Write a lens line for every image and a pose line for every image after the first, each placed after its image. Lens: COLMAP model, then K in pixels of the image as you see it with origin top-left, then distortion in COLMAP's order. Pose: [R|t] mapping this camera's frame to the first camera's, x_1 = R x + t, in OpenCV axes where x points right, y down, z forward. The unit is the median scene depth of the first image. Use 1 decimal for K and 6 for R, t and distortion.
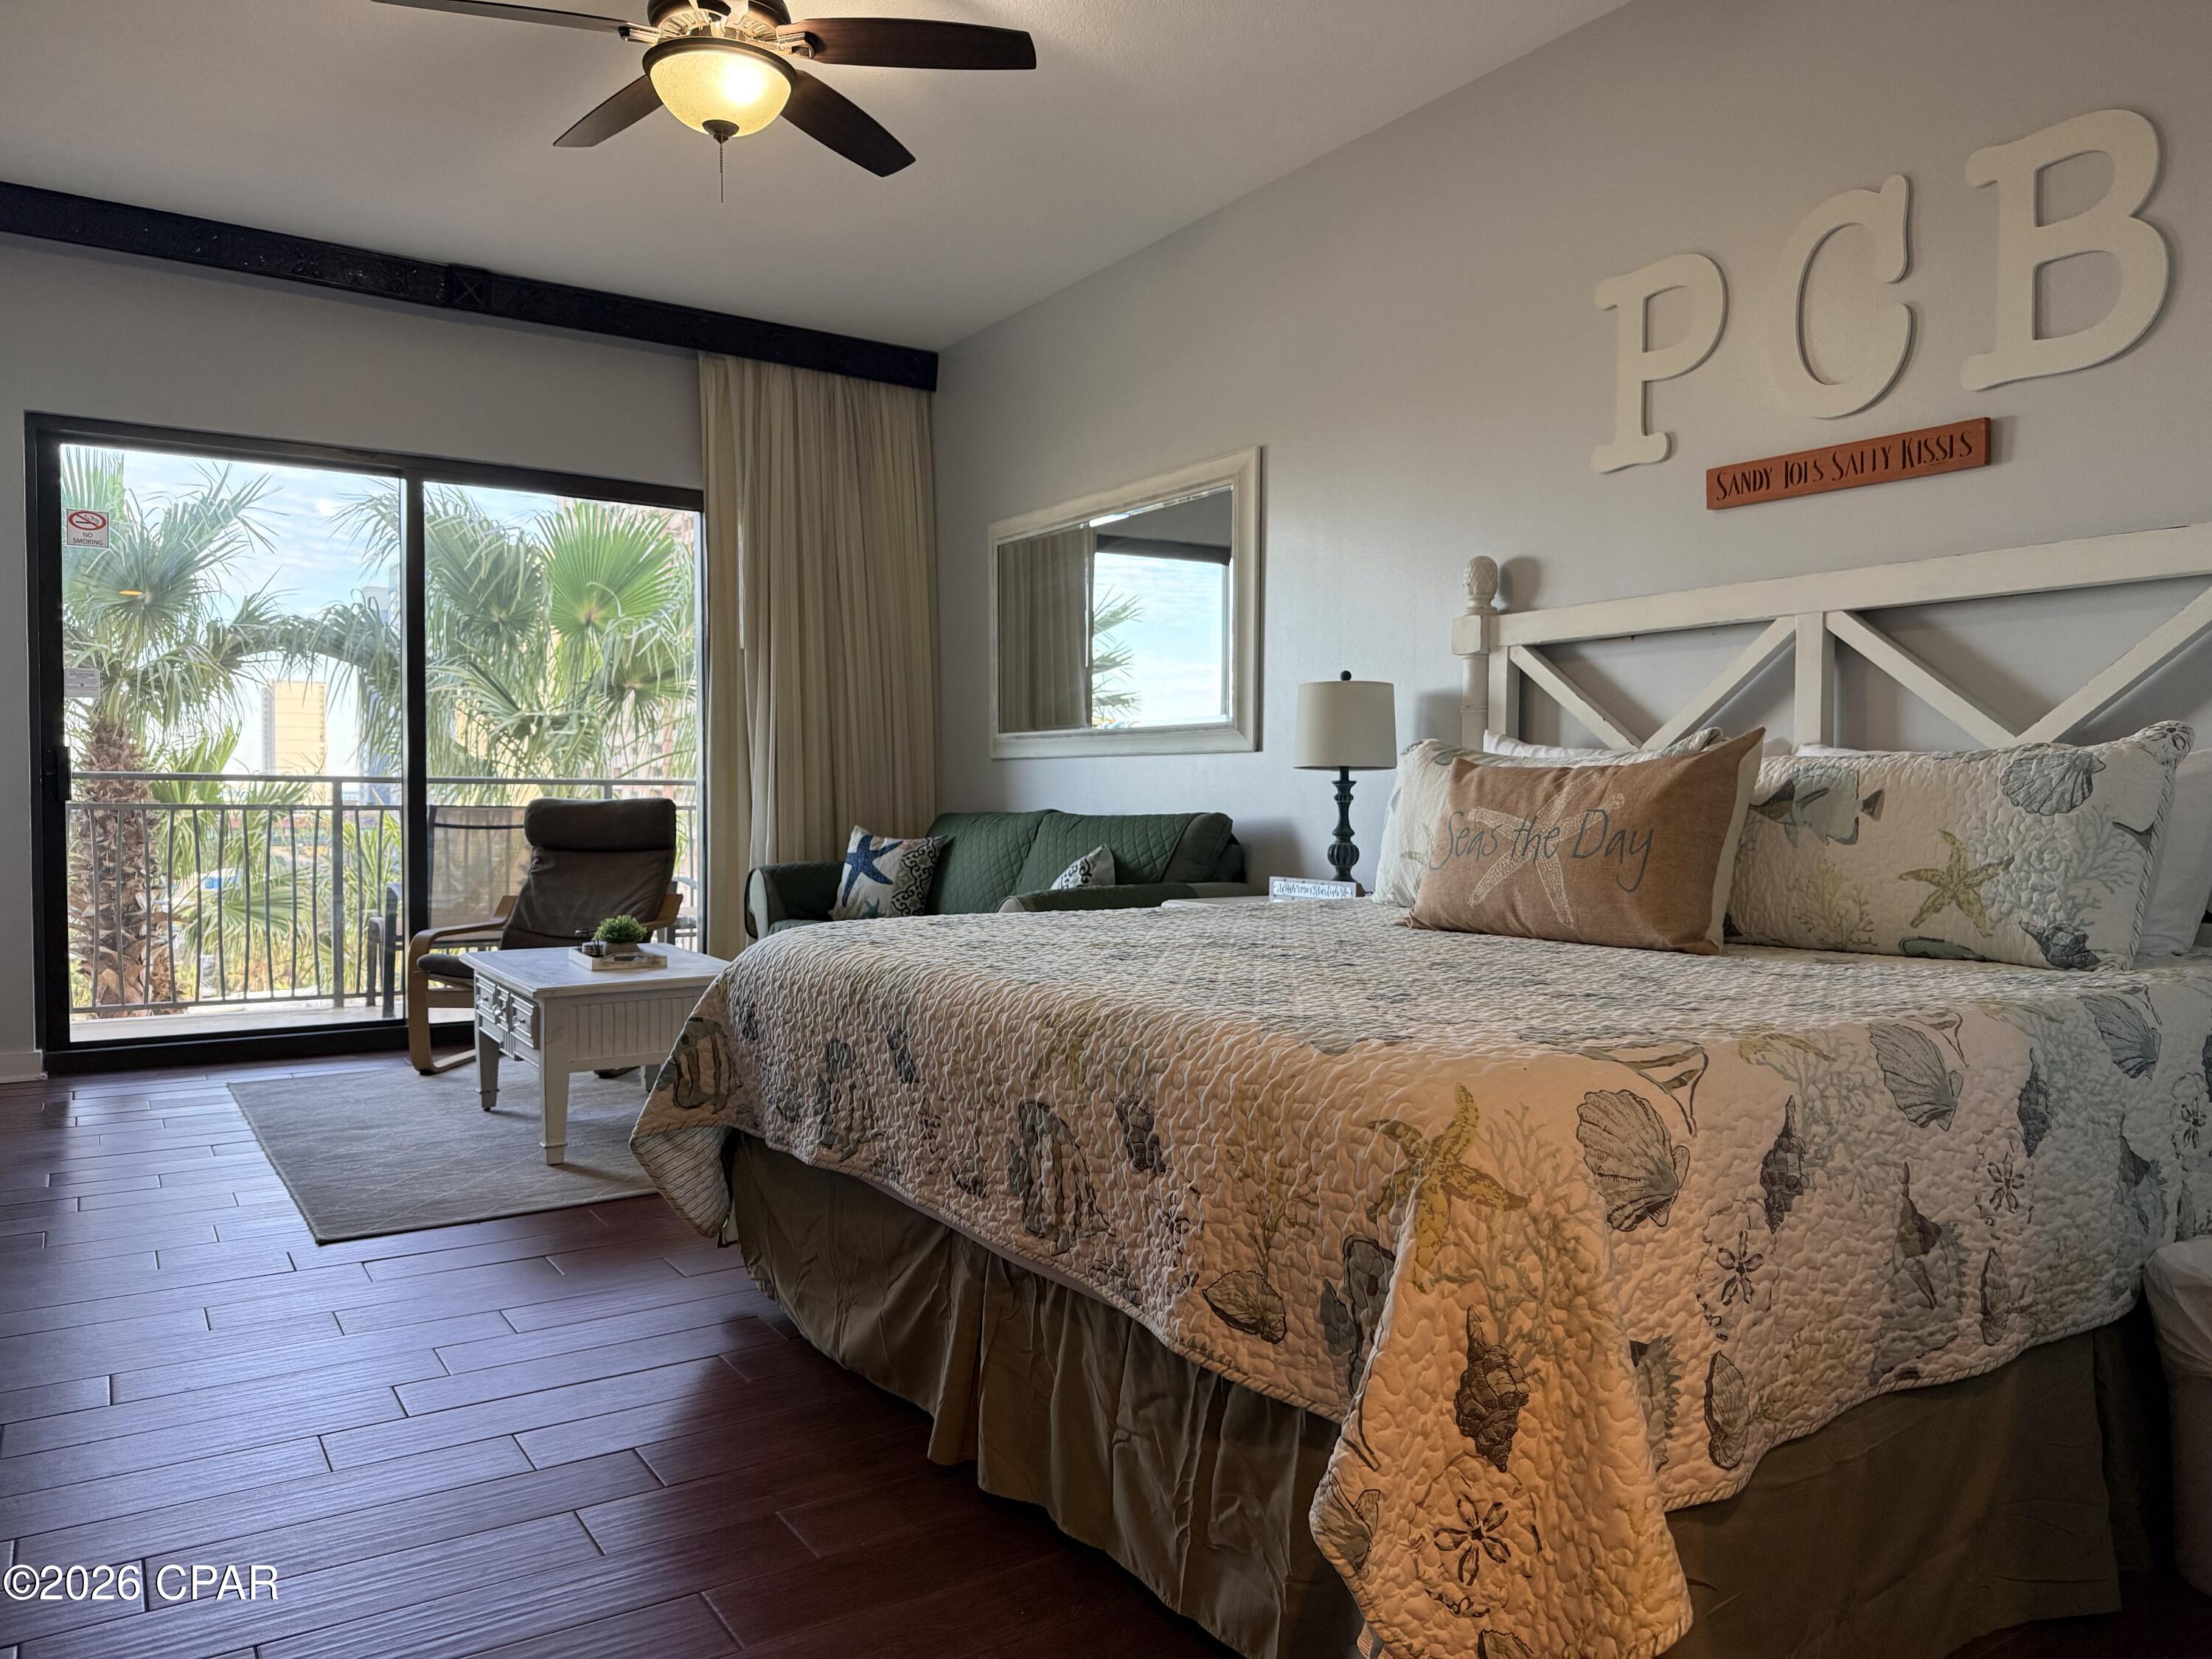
lens RADIAL K [[1608.6, 0, 1094.8], [0, 1608.6, 826.7], [0, 0, 1]] dist [0.062671, -0.085505]
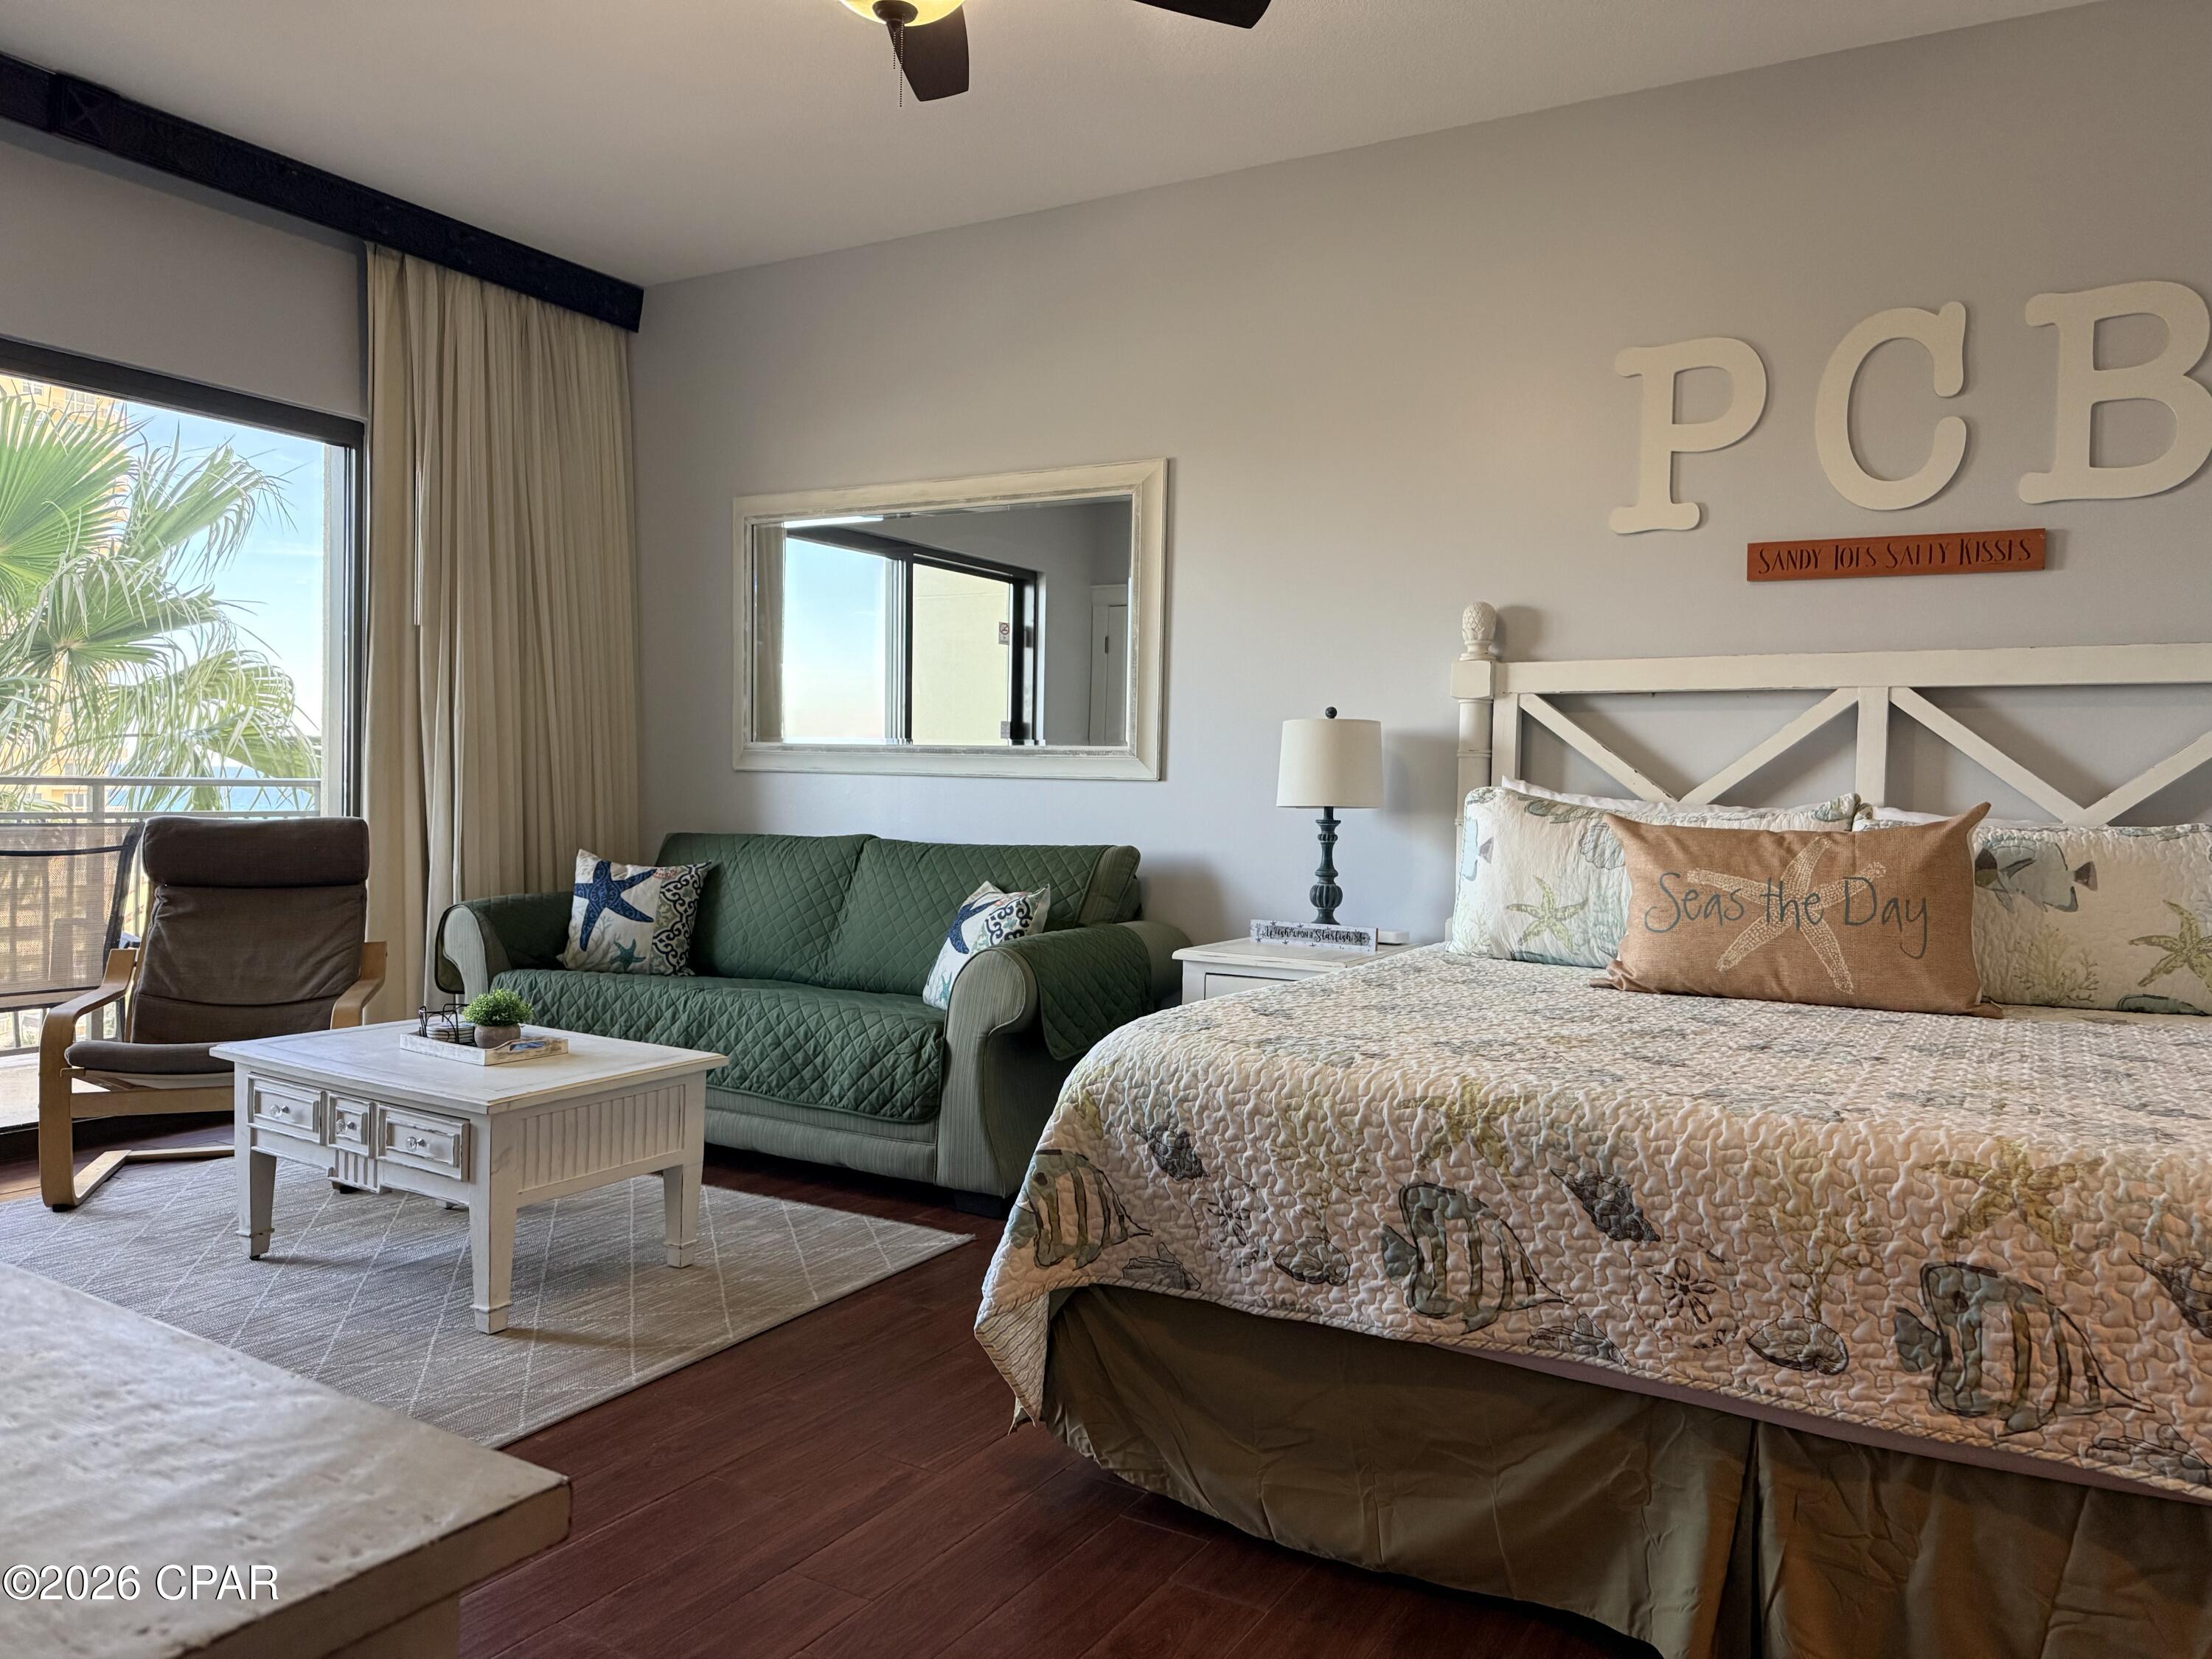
lens RADIAL K [[1608.6, 0, 1137.5], [0, 1608.6, 812.4], [0, 0, 1]] dist [0.062671, -0.085505]
pose [[0.893727, 0.005417, 0.448578, -0.410254], [-0.007721, 0.999965, 0.003308, -0.037789], [-0.448544, -0.006420, 0.893738, 0.196445]]
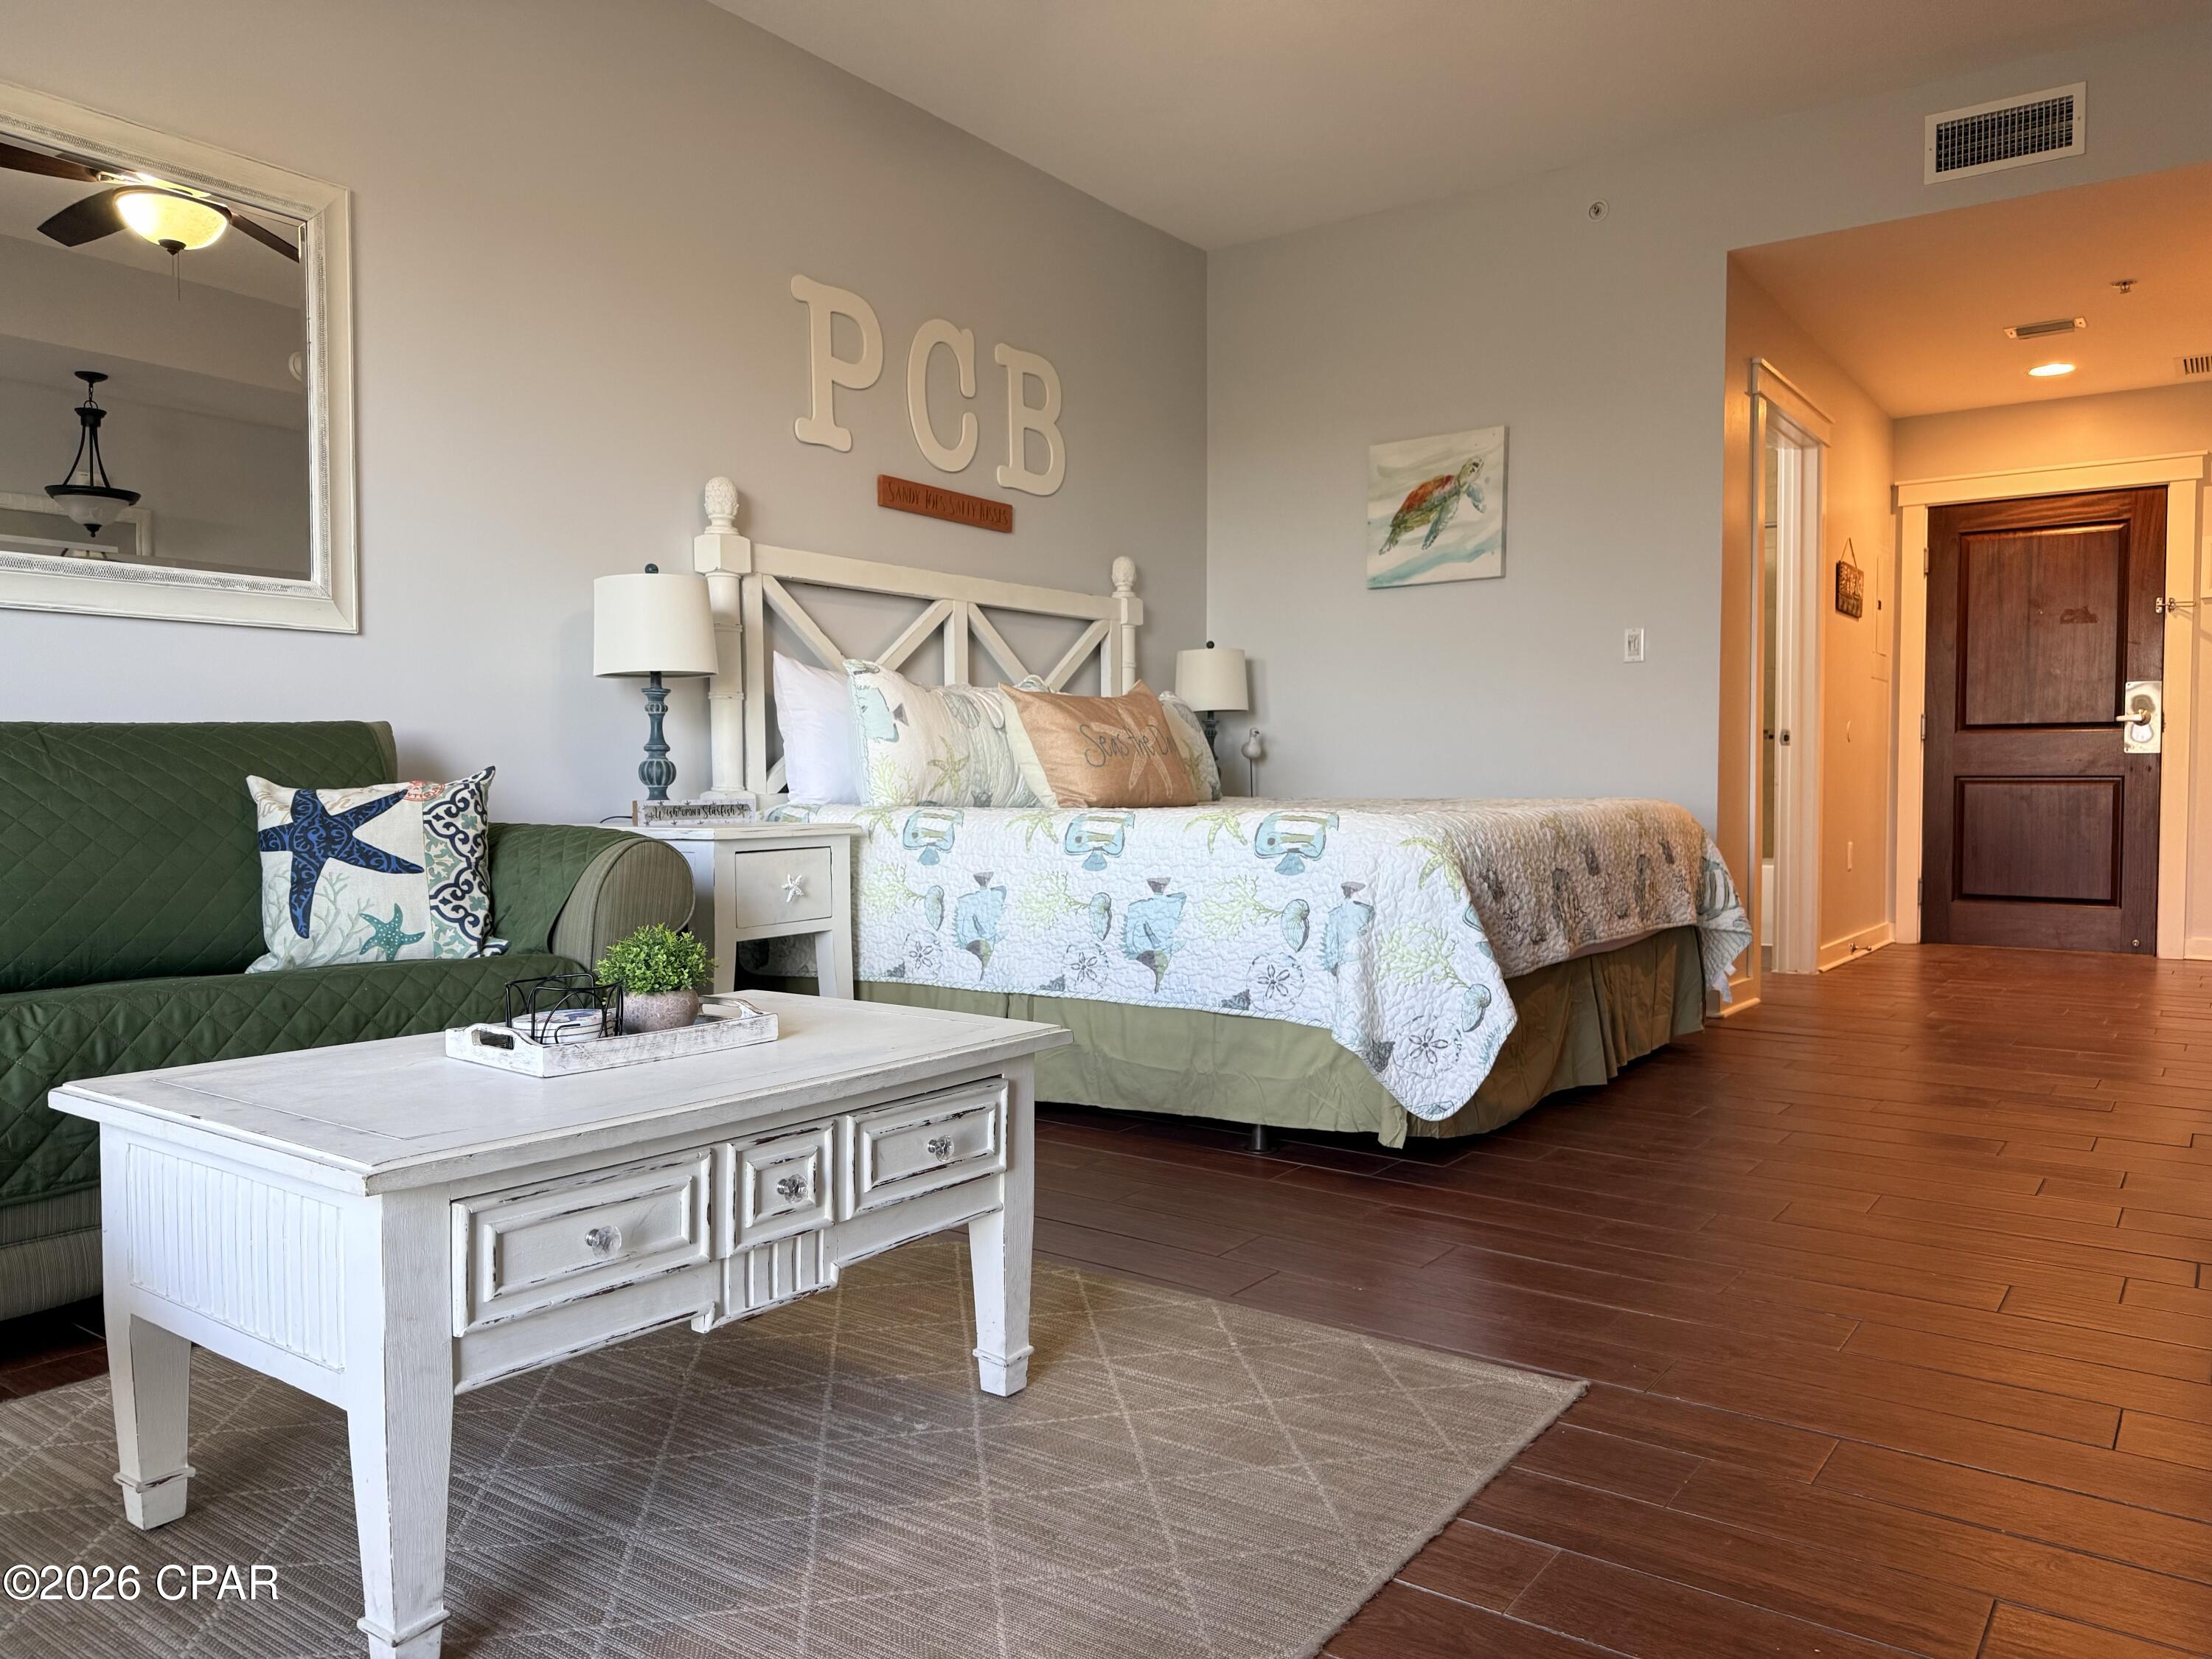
lens RADIAL K [[1608.6, 0, 1115.3], [0, 1608.6, 819.0], [0, 0, 1]] dist [0.062671, -0.085505]
pose [[-0.391936, -0.021994, 0.919729, -0.818918], [0.023724, 0.999140, 0.034002, 0.020097], [-0.919686, 0.035147, -0.391078, 1.198341]]
